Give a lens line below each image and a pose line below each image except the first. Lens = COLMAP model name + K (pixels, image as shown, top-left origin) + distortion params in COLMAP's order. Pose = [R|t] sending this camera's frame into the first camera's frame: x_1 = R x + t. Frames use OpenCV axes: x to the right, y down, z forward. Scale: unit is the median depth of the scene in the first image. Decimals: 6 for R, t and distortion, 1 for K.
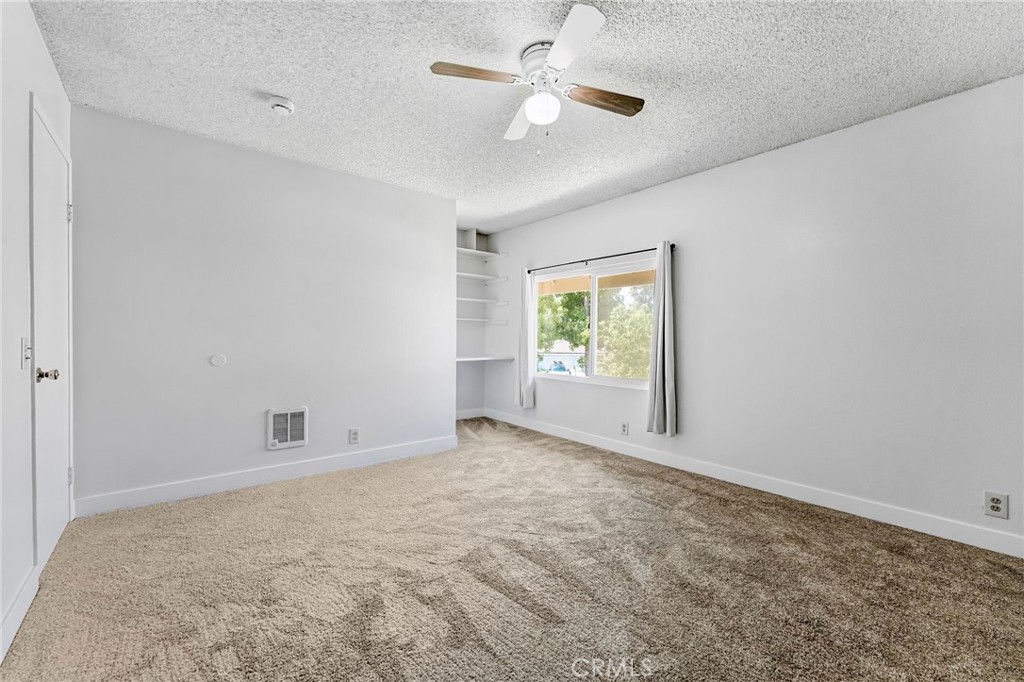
lens RADIAL K [[417.8, 0, 503.6], [0, 417.8, 341.5], [0, 0, 1]] dist [0.007284, 0.000061]
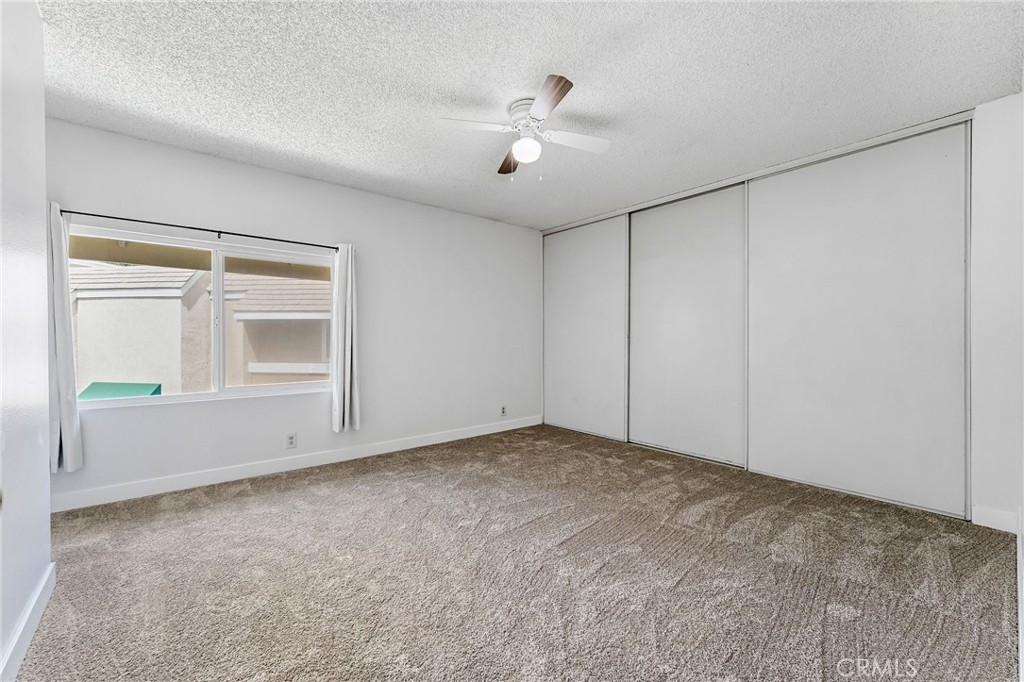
lens RADIAL K [[417.8, 0, 503.6], [0, 417.8, 341.5], [0, 0, 1]] dist [0.007284, 0.000061]
pose [[0.004541, -0.024383, 0.999692, -0.591389], [0.006988, 0.999679, 0.024351, -0.019015], [-0.999965, 0.006876, 0.004710, 0.557460]]
